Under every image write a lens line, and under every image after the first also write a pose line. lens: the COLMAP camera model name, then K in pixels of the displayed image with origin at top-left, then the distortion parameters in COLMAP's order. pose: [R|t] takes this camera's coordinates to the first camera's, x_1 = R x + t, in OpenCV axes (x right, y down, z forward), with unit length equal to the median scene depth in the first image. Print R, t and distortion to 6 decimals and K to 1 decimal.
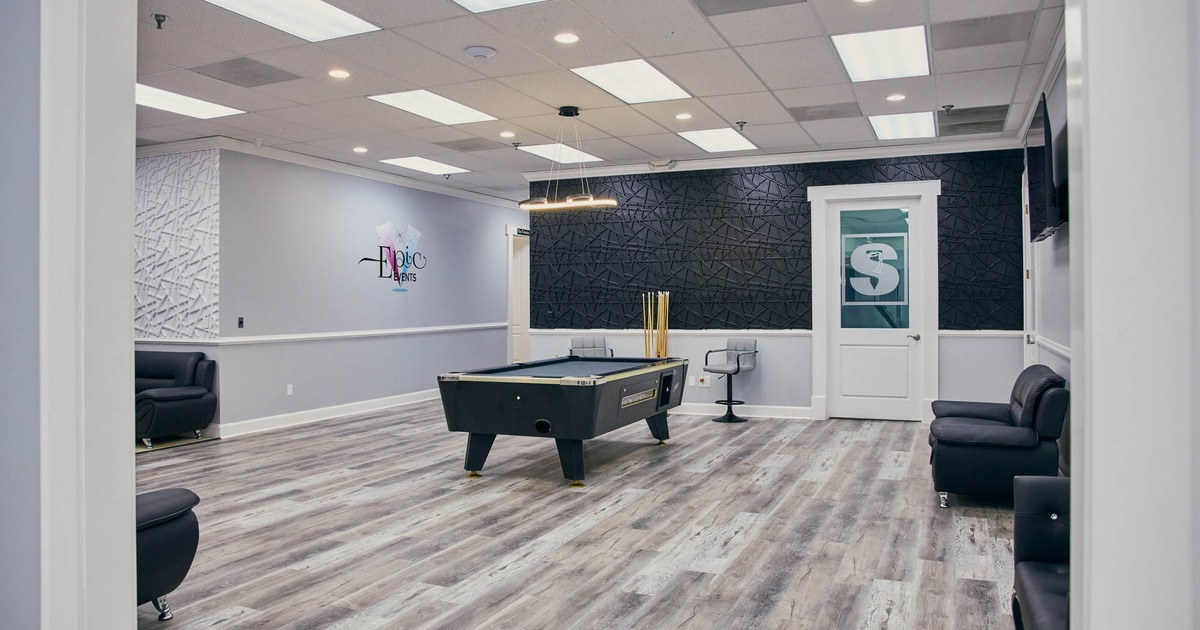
lens RADIAL K [[861.7, 0, 615.0], [0, 861.7, 284.5], [0, 0, 1]] dist [-0.091299, 0.067650]
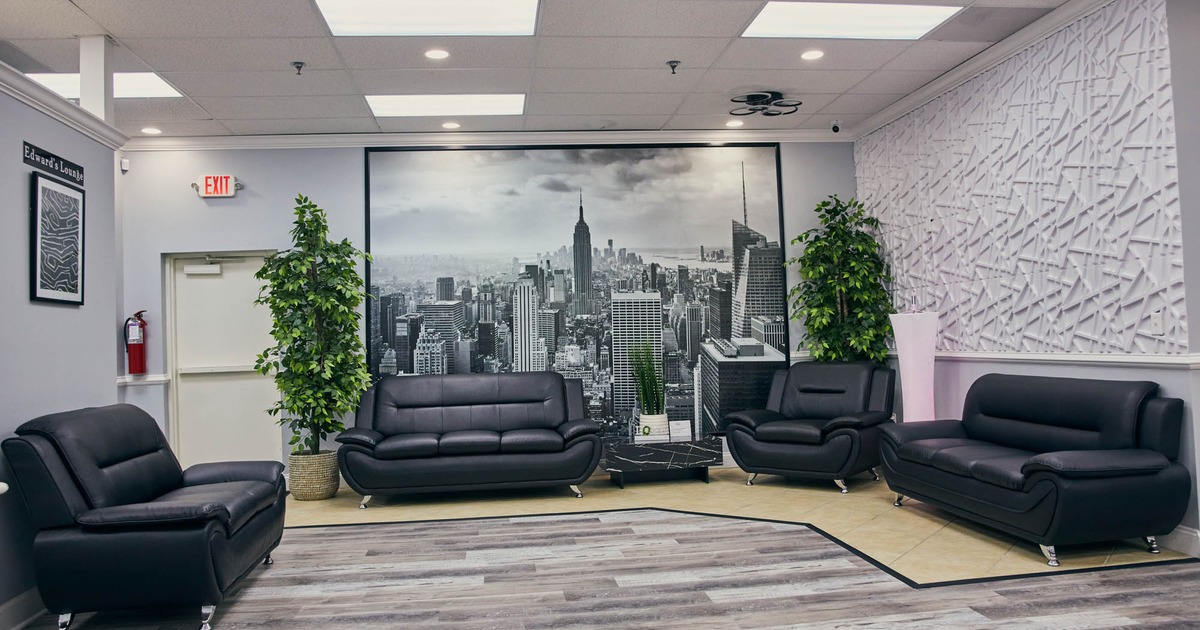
lens RADIAL K [[861.7, 0, 602.7], [0, 861.7, 314.8], [0, 0, 1]] dist [-0.091299, 0.067650]
pose [[0.519570, -0.036530, -0.853647, -0.230536], [0.050066, 0.998671, -0.012263, 0.029840], [0.852960, -0.036367, 0.520708, 0.461416]]
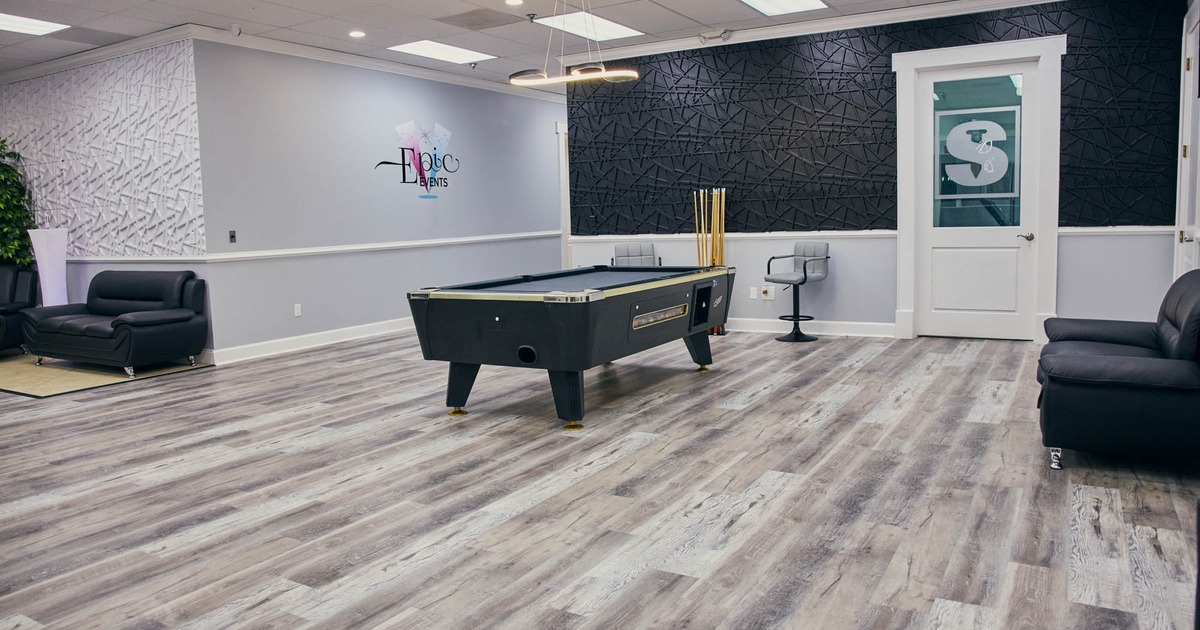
lens RADIAL K [[861.7, 0, 600.4], [0, 861.7, 295.6], [0, 0, 1]] dist [-0.091299, 0.067650]
pose [[0.990178, -0.012508, -0.139249, 0.070226], [0.028506, 0.993130, 0.113488, 0.016698], [0.136873, -0.116343, 0.983733, 0.171816]]
